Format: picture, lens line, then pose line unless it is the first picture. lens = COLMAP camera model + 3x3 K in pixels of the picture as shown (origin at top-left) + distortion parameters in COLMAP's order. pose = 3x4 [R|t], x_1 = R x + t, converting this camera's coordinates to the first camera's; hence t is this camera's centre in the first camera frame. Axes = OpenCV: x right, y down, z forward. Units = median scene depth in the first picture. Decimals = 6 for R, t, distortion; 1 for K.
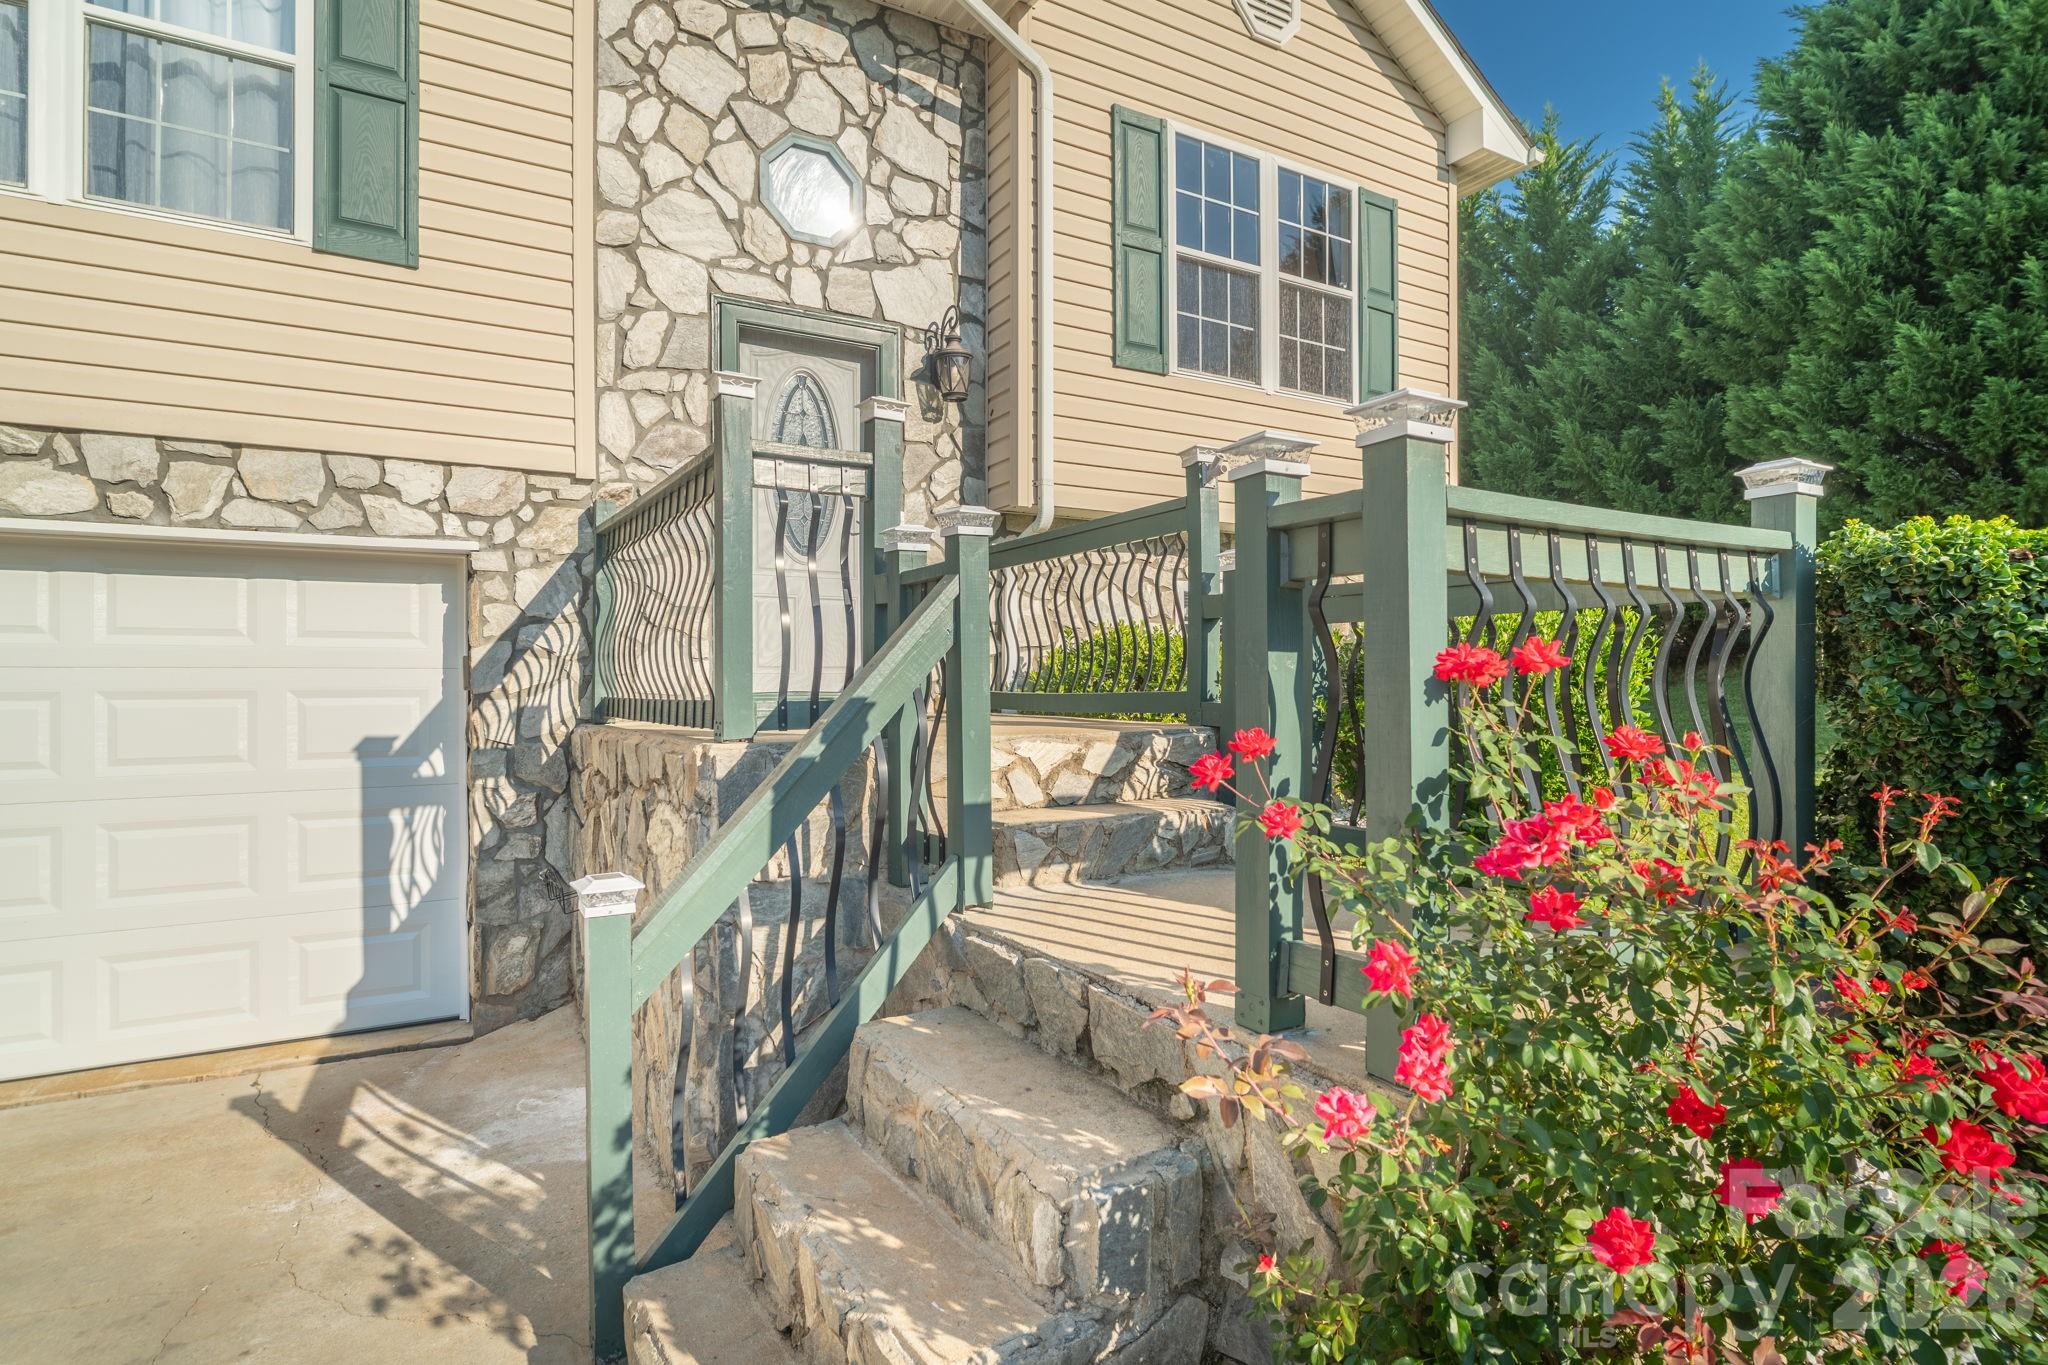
lens RADIAL K [[1082.6, 0, 1024.0], [0, 1082.6, 682.5], [0, 0, 1]] dist [-0.004404, 0.000076]
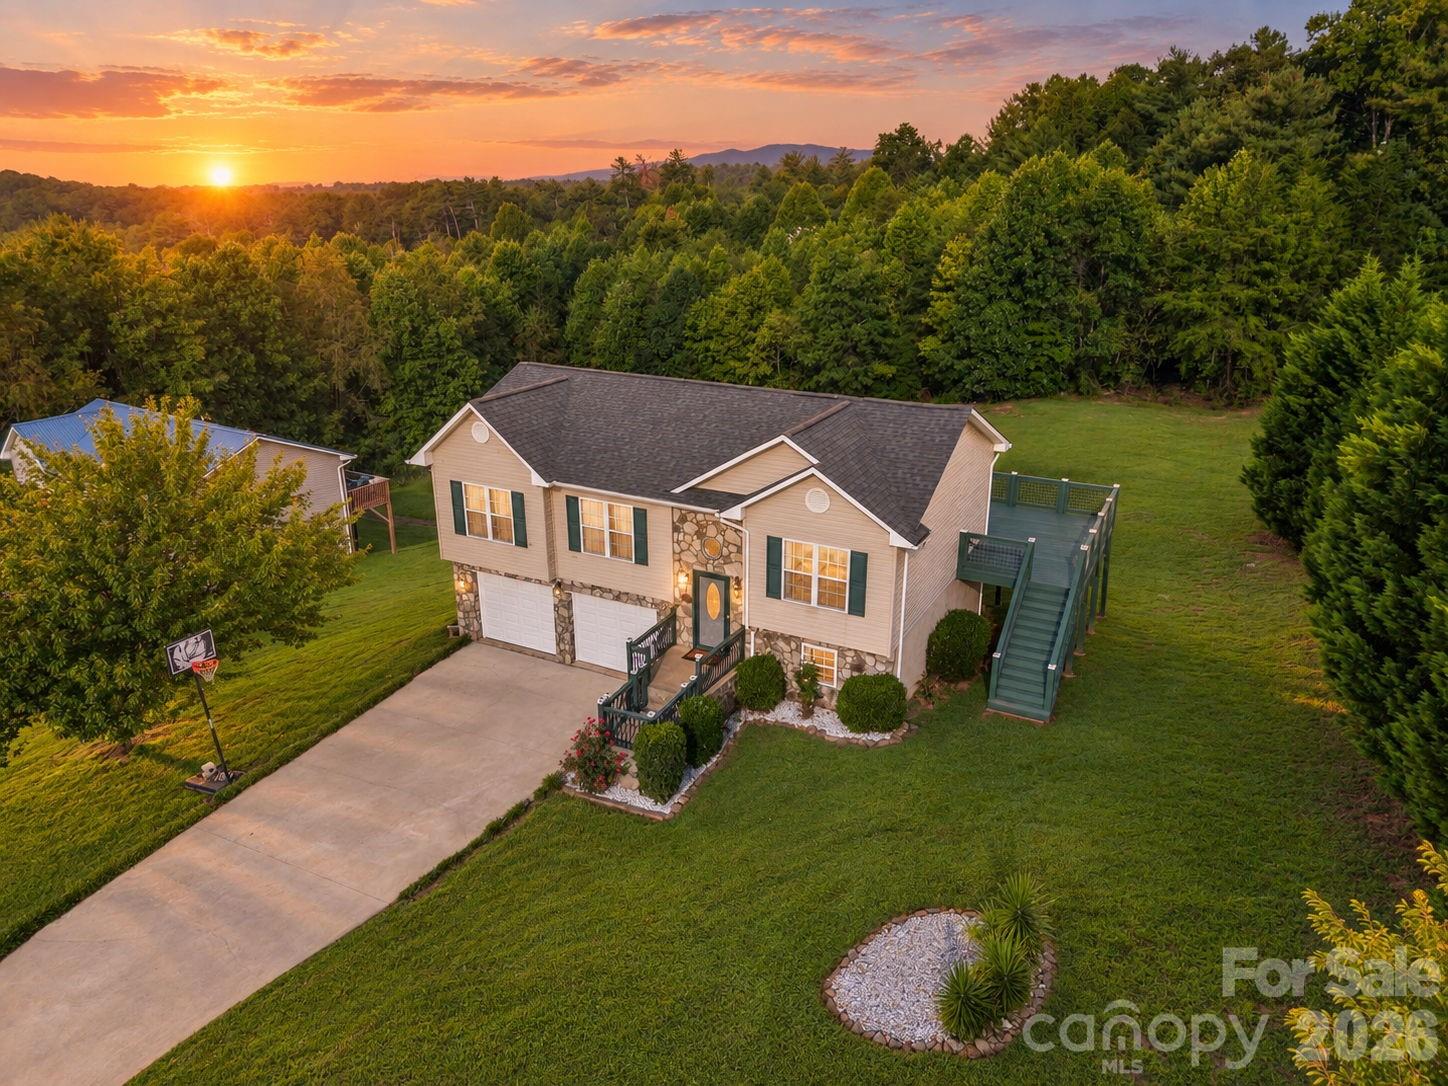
lens RADIAL K [[1004.8, 0, 724.0], [0, 1004.8, 543.0], [0, 0, 1]] dist [0.055238, -0.037032]
pose [[0.509276, 0.302782, -0.805581, 3.433122], [0.010164, 0.933884, 0.357431, -2.115708], [0.860543, -0.190219, 0.472528, -1.003604]]
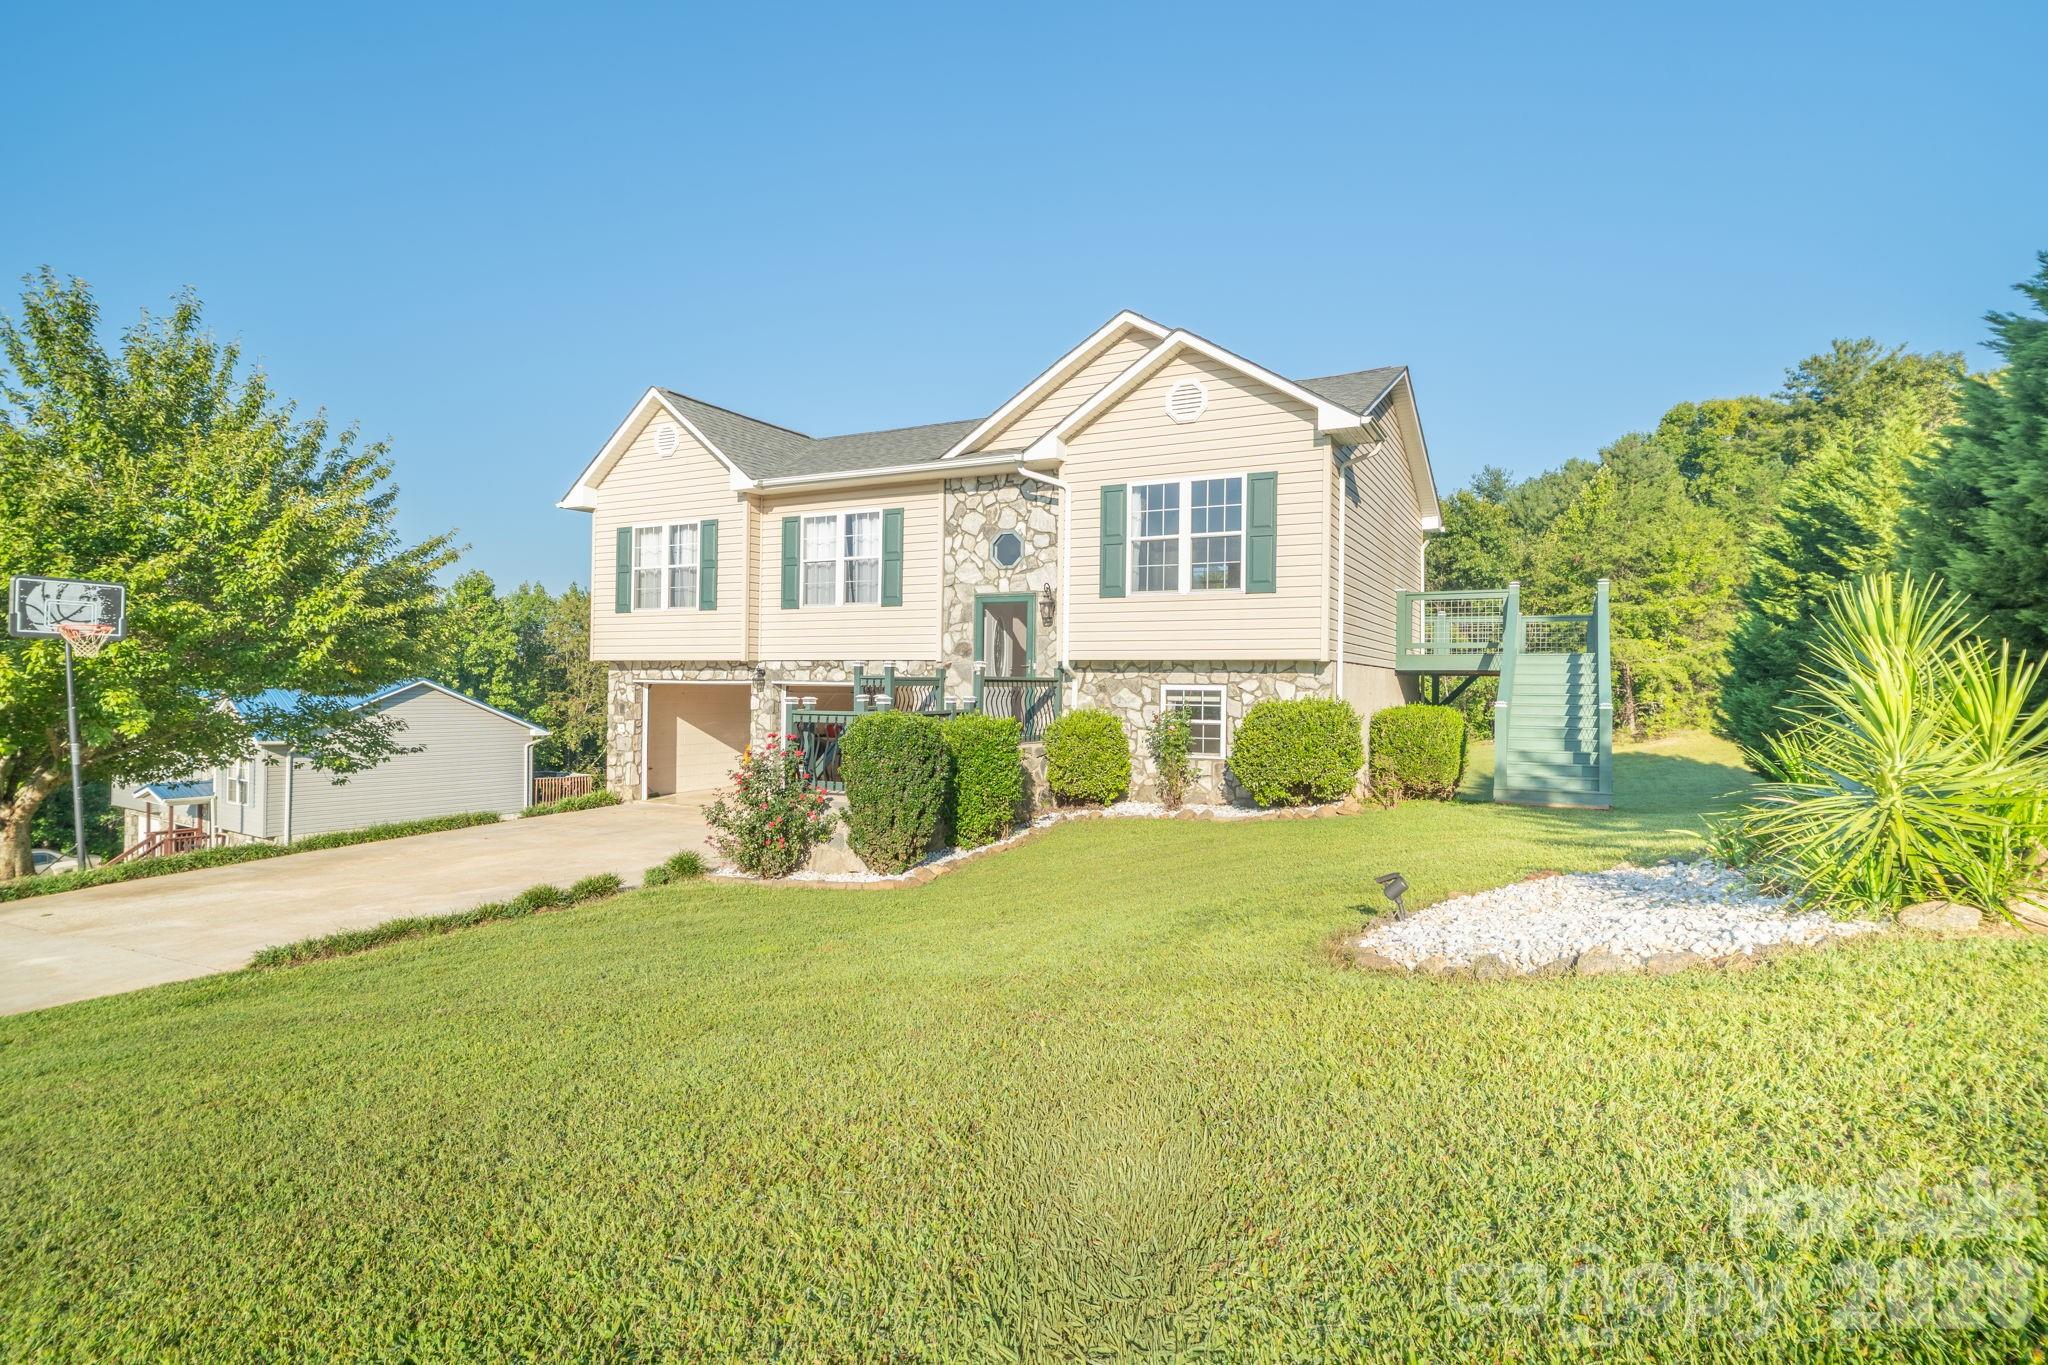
lens RADIAL K [[1063.3, 0, 1024.0], [0, 1063.3, 682.5], [0, 0, 1]] dist [-0.000556, 0.000901]
pose [[0.506102, 0.010056, -0.862415, 2.324197], [-0.009566, 0.999936, 0.006046, -0.140806], [0.862421, 0.005190, 0.506166, -0.359323]]
